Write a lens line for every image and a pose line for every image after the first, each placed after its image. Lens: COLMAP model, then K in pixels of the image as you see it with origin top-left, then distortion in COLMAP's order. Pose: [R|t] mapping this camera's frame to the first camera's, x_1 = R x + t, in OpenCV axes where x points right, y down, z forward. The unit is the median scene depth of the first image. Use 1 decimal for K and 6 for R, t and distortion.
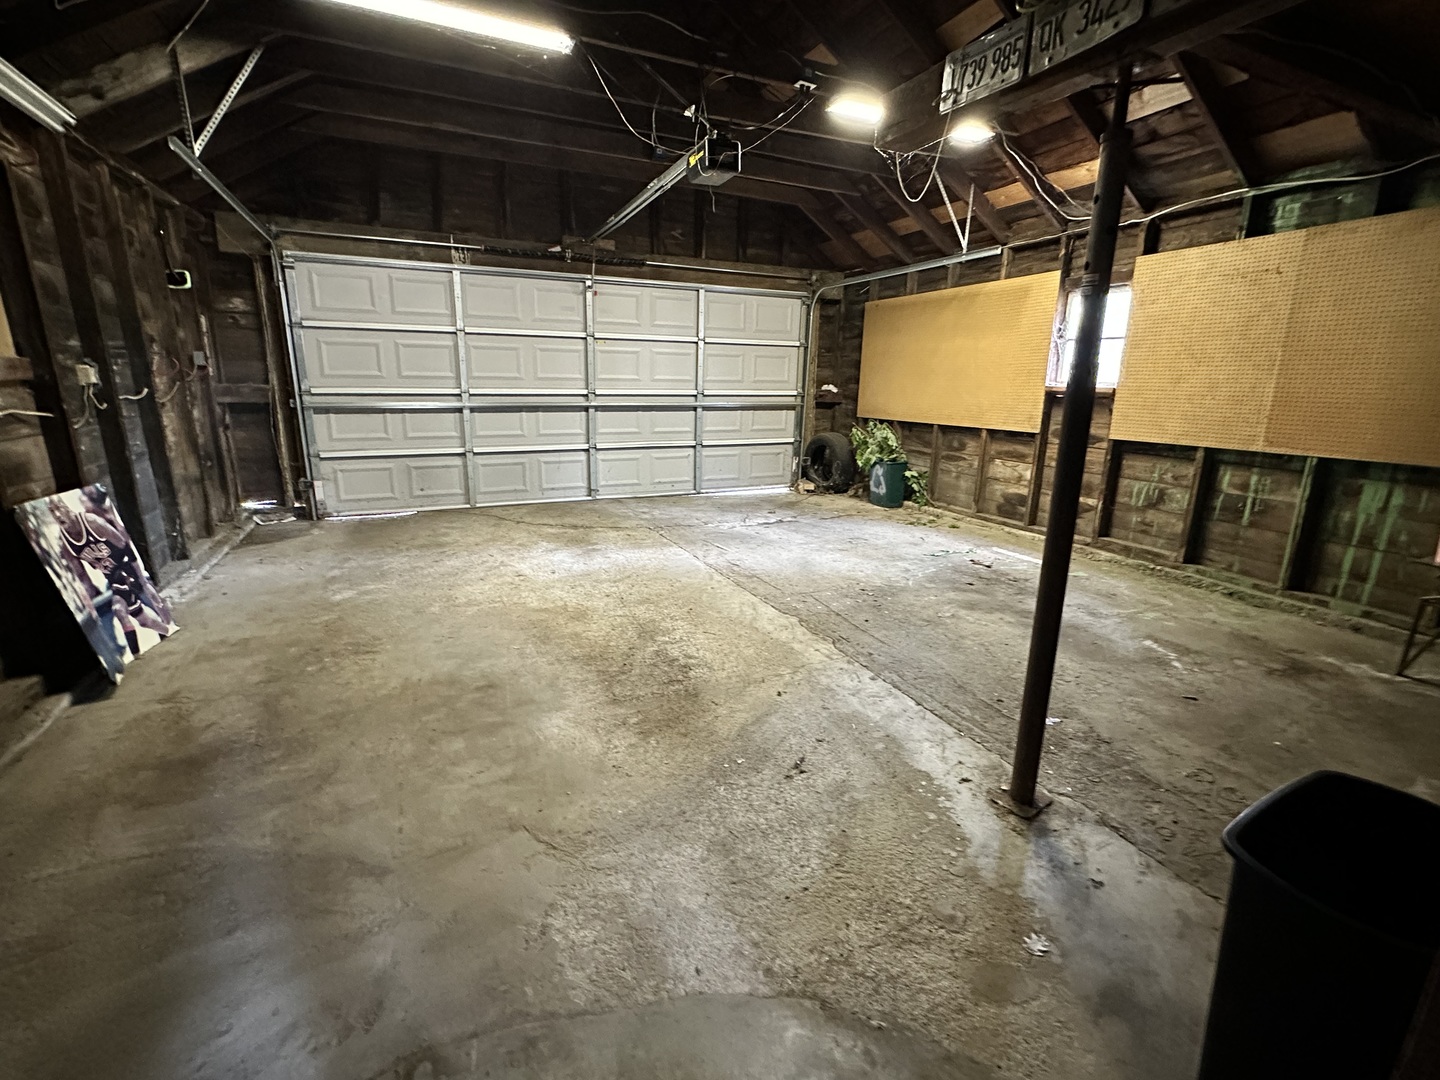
lens RADIAL K [[640.3, 0, 717.6], [0, 640.3, 541.3], [0, 0, 1]] dist [-0.001157, -0.000295]
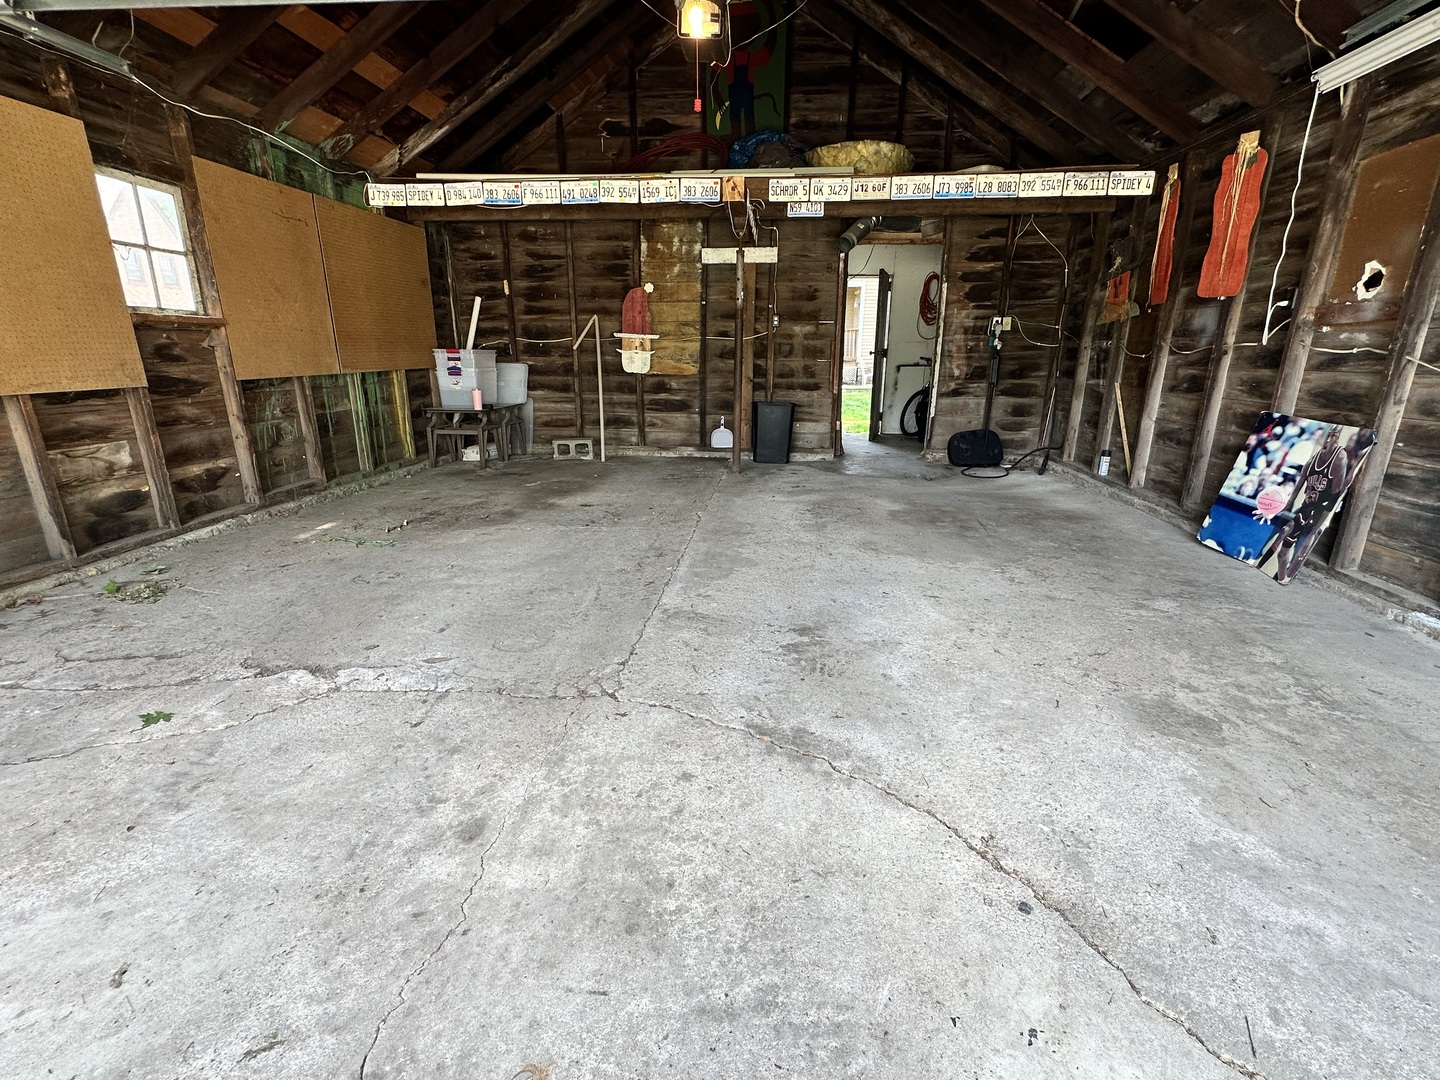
lens RADIAL K [[640.3, 0, 719.5], [0, 640.3, 536.9], [0, 0, 1]] dist [-0.001157, -0.000295]
pose [[-0.861367, -0.161050, 0.481777, -0.608275], [0.108121, 0.868555, 0.483654, -0.512527], [-0.496343, 0.468694, -0.730732, 2.235173]]
